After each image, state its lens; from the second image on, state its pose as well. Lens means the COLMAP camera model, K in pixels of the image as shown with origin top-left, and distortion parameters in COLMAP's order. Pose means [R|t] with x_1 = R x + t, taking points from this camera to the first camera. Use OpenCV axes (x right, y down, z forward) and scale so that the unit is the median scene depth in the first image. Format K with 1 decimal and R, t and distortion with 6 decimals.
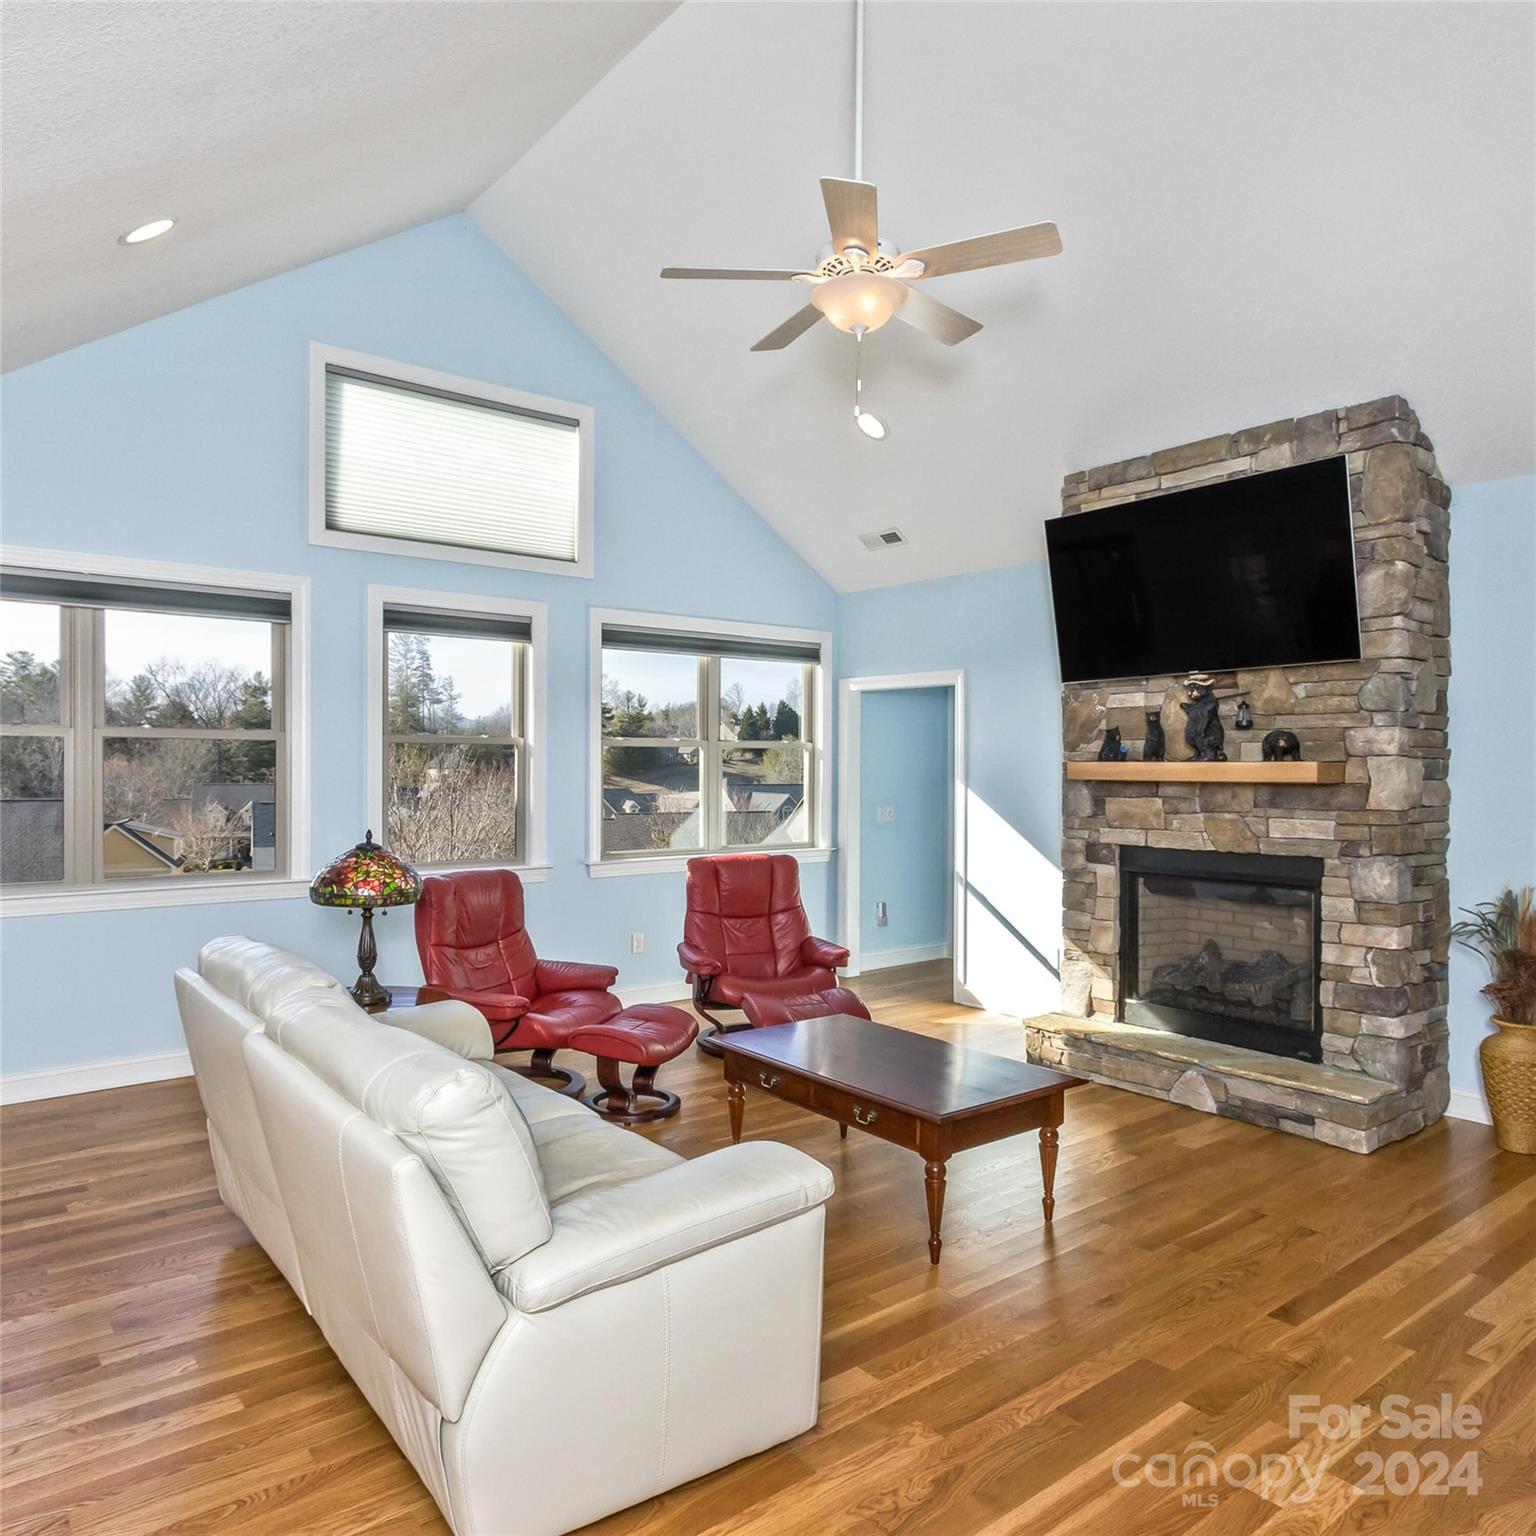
lens RADIAL K [[1081.7, 0, 765.0], [0, 1081.7, 761.1], [0, 0, 1]] dist [-0.003144, 0.007362]
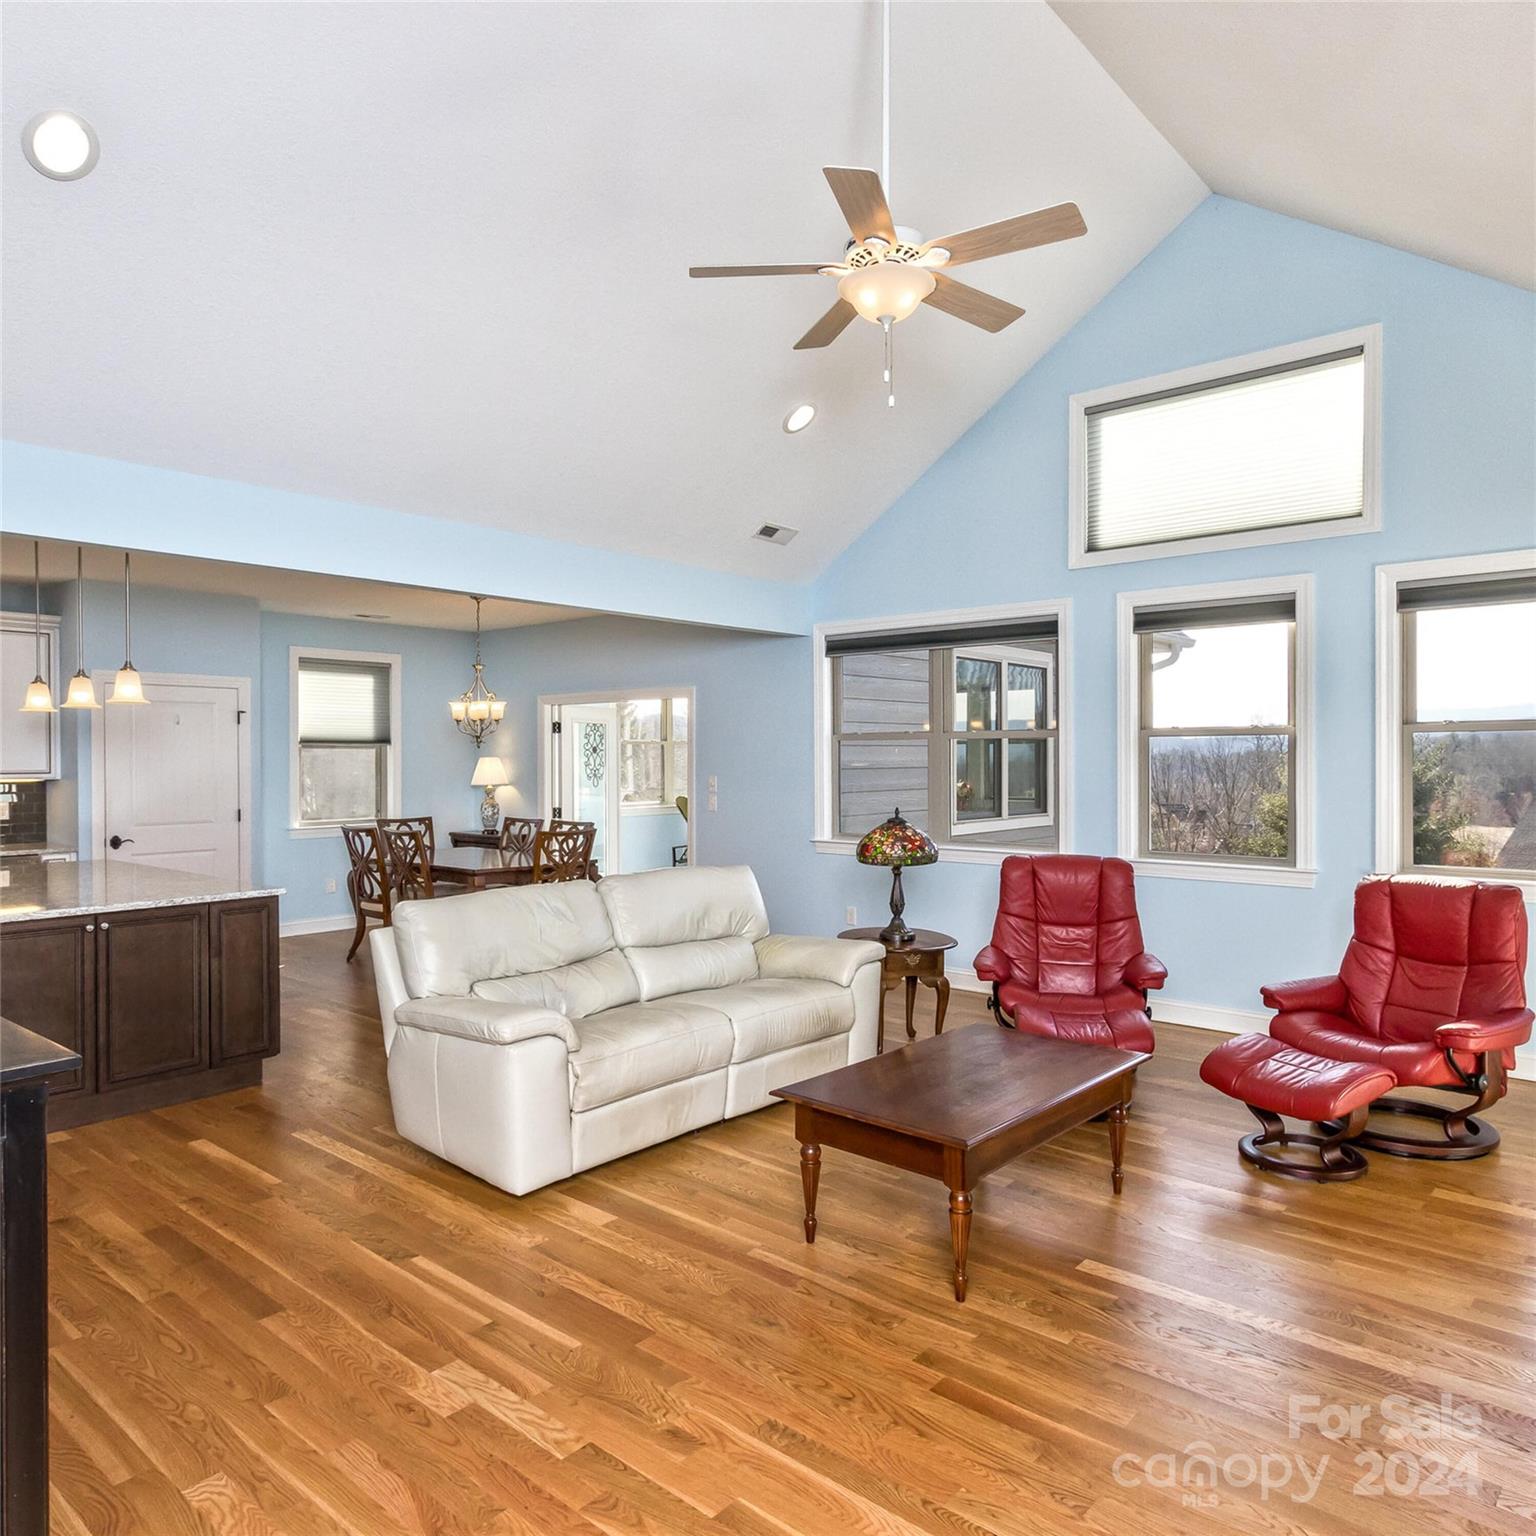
lens RADIAL K [[1107.0, 0, 775.2], [0, 1107.0, 769.6], [0, 0, 1]] dist [-0.002215, 0.003793]
pose [[0.187126, 0.000852, -0.982336, 0.679754], [0.002219, 0.999997, 0.001290, 0.013362], [0.982333, -0.002421, 0.187123, 0.452215]]
